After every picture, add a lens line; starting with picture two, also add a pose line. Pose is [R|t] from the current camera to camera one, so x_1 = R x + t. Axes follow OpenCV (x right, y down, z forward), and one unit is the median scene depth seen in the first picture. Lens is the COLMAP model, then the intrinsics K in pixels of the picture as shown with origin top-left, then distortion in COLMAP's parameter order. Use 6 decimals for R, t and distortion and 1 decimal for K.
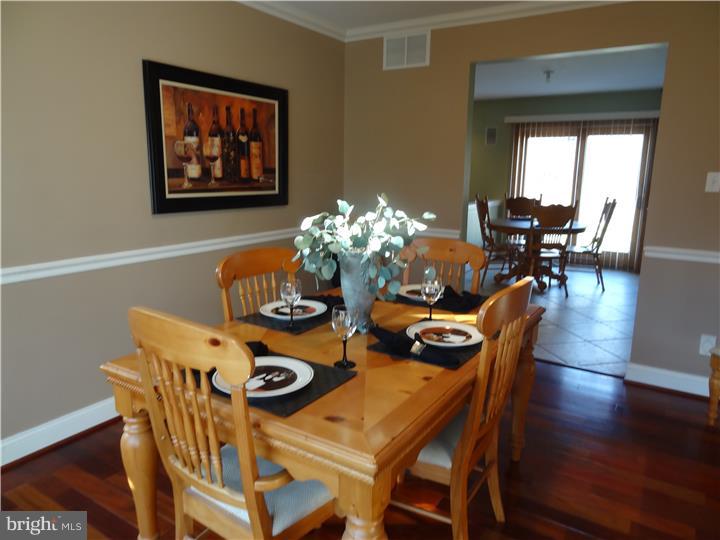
lens RADIAL K [[502.7, 0, 360.0], [0, 502.7, 270.0], [0, 0, 1]] dist [-0.000907, 0.006825]
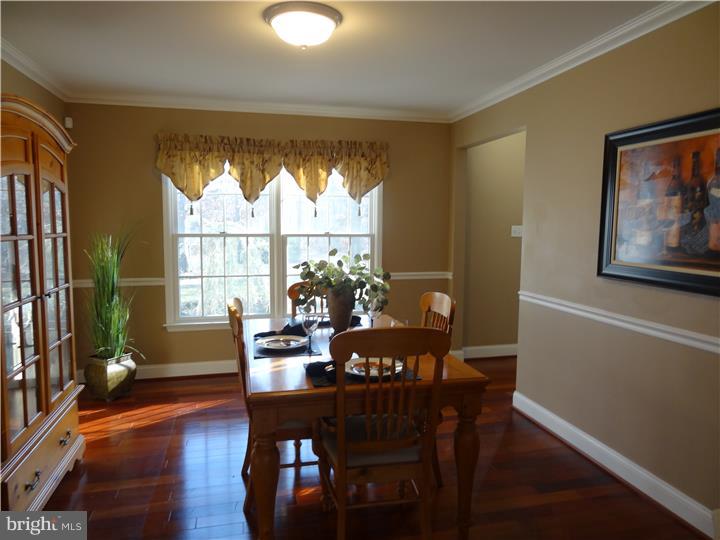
lens RADIAL K [[502.7, 0, 360.0], [0, 502.7, 270.0], [0, 0, 1]] dist [-0.000907, 0.006825]
pose [[-0.687597, 0.052345, -0.724204, 0.605303], [-0.155999, 0.963457, 0.217751, -0.246009], [0.709137, 0.262700, -0.654304, 1.185025]]
